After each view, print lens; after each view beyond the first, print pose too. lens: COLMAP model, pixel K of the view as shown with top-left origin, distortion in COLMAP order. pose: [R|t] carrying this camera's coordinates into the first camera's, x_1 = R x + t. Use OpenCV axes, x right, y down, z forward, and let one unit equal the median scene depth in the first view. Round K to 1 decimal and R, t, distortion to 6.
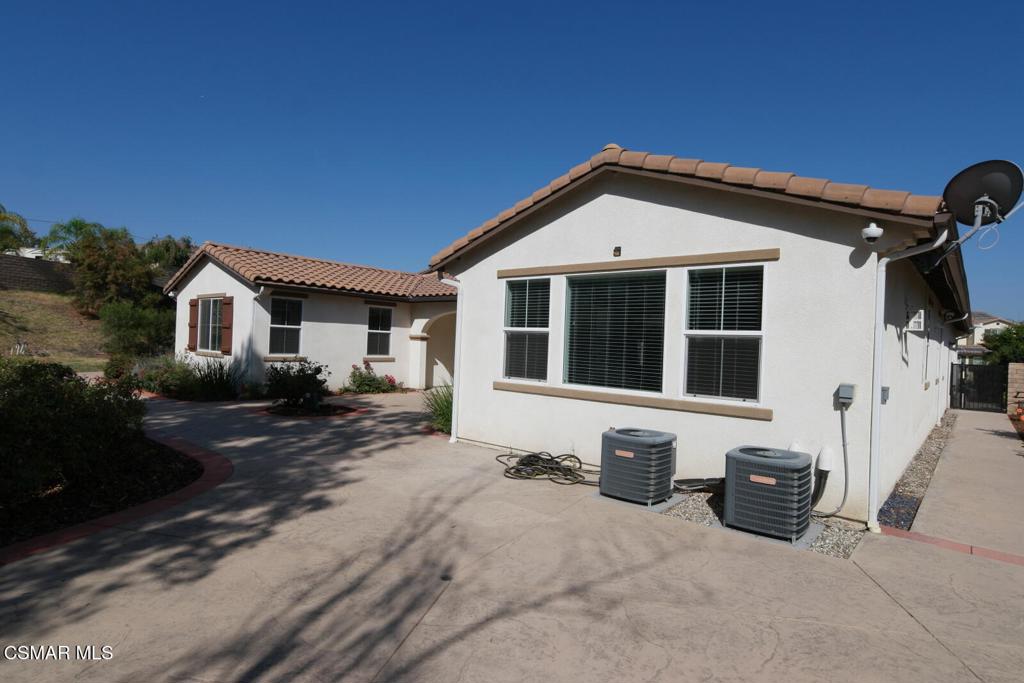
lens RADIAL K [[541.8, 0, 512.0], [0, 541.8, 341.5], [0, 0, 1]] dist [-0.001100, 0.008962]
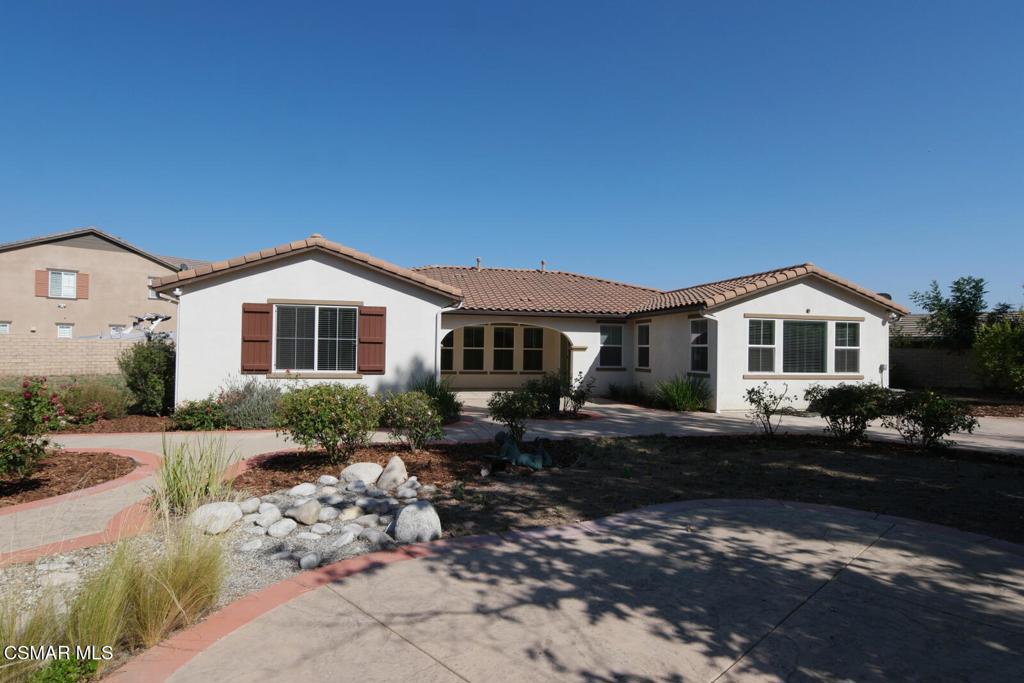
lens RADIAL K [[541.8, 0, 512.0], [0, 541.8, 341.5], [0, 0, 1]] dist [-0.001100, 0.008962]
pose [[0.602771, -0.041296, 0.796845, -2.697194], [-0.000337, 0.998647, 0.052009, -0.183166], [-0.797914, -0.031618, 0.601941, 0.734189]]
